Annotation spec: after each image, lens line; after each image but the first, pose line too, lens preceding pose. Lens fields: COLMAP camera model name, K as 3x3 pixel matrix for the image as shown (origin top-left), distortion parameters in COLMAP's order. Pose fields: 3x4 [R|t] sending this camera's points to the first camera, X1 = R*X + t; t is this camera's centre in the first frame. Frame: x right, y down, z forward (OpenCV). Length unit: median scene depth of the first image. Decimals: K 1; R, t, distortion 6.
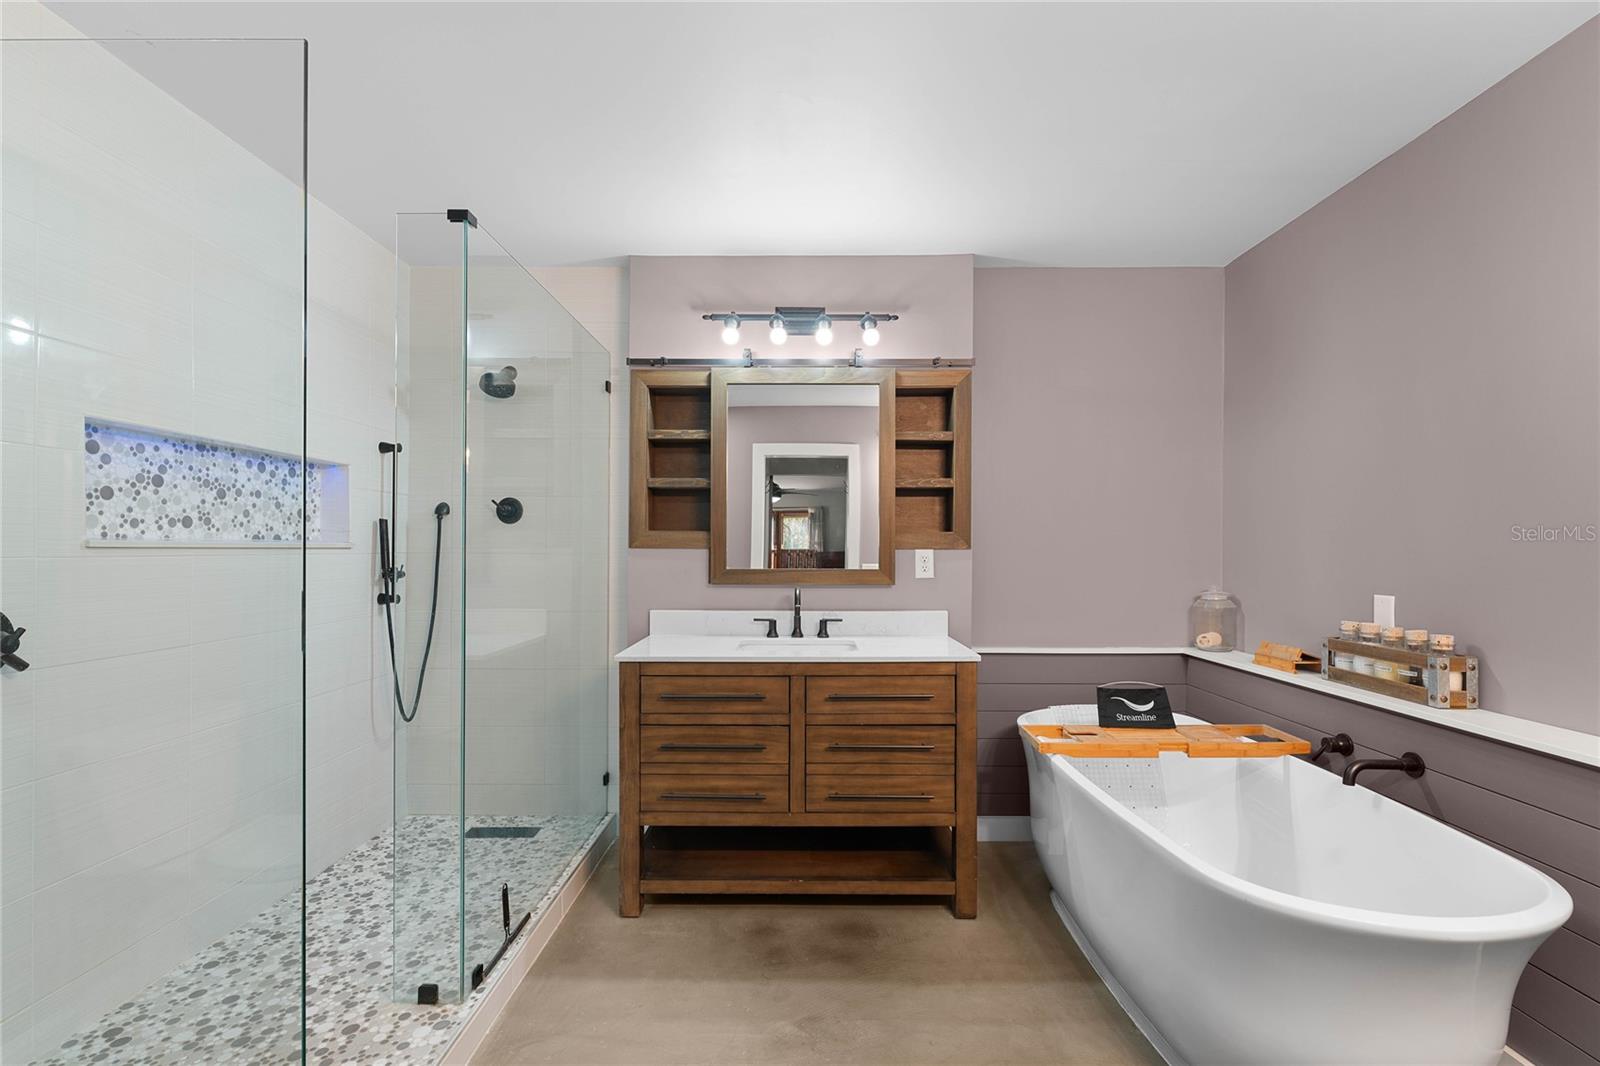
lens RADIAL K [[718.7, 0, 797.3], [0, 718.7, 543.7], [0, 0, 1]] dist [0.000603, -0.000327]
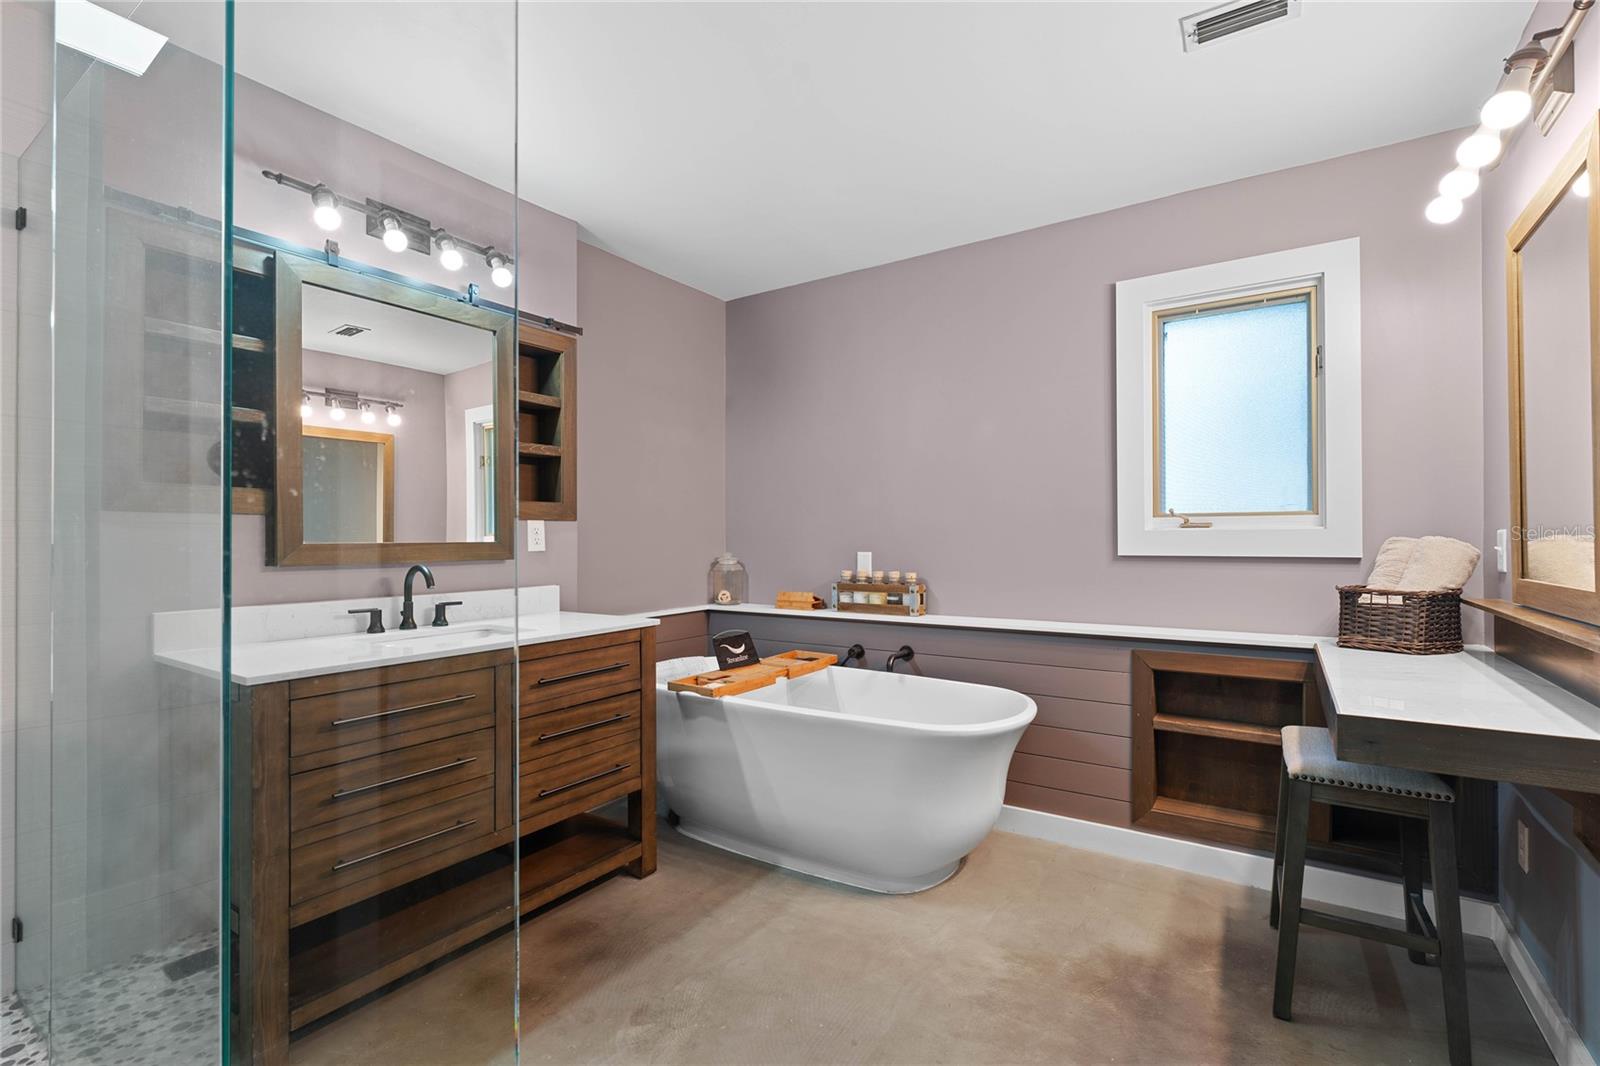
lens RADIAL K [[741.3, 0, 798.0], [0, 741.3, 530.9], [0, 0, 1]] dist [0.000908, 0.000200]
pose [[0.537242, 0.003795, 0.843420, -0.544606], [-0.000246, 0.999991, -0.004343, 0.030808], [-0.843428, 0.002126, 0.537238, 0.242721]]
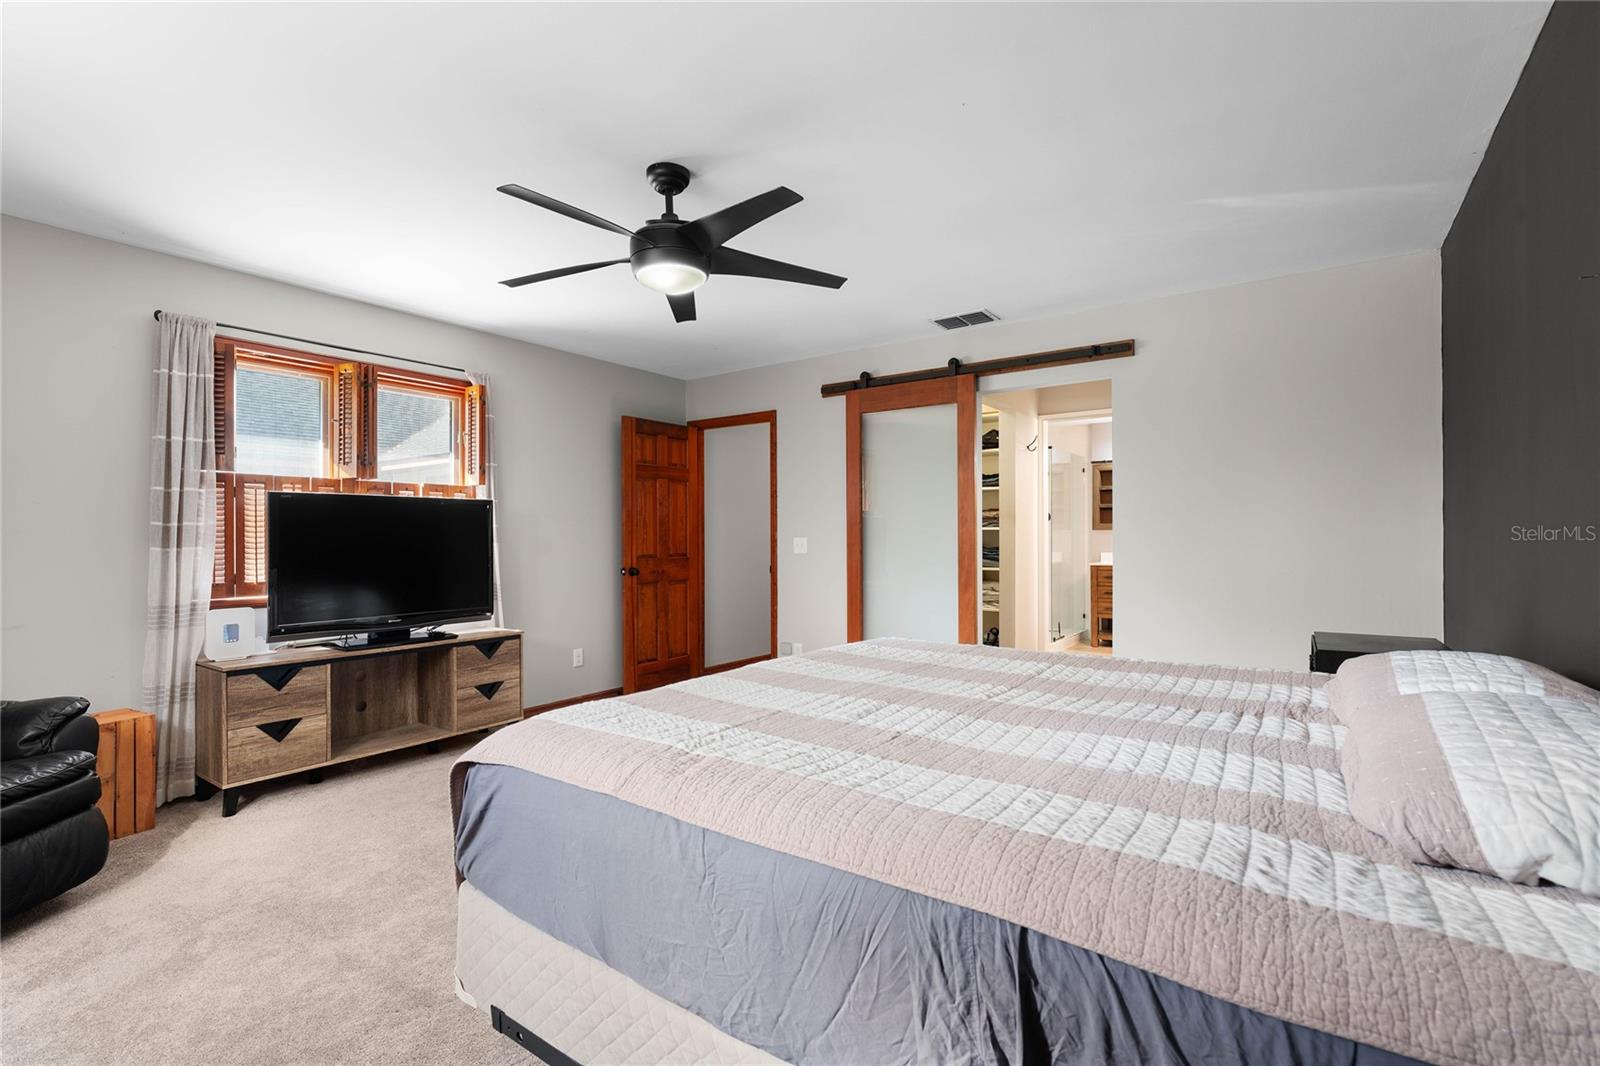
lens RADIAL K [[741.3, 0, 799.1], [0, 741.3, 530.0], [0, 0, 1]] dist [0.000908, 0.000200]
pose [[0.816826, -0.011646, -0.576766, 0.585162], [0.008841, 0.999932, -0.007669, 0.022583], [0.576816, 0.001165, 0.816873, -2.370244]]
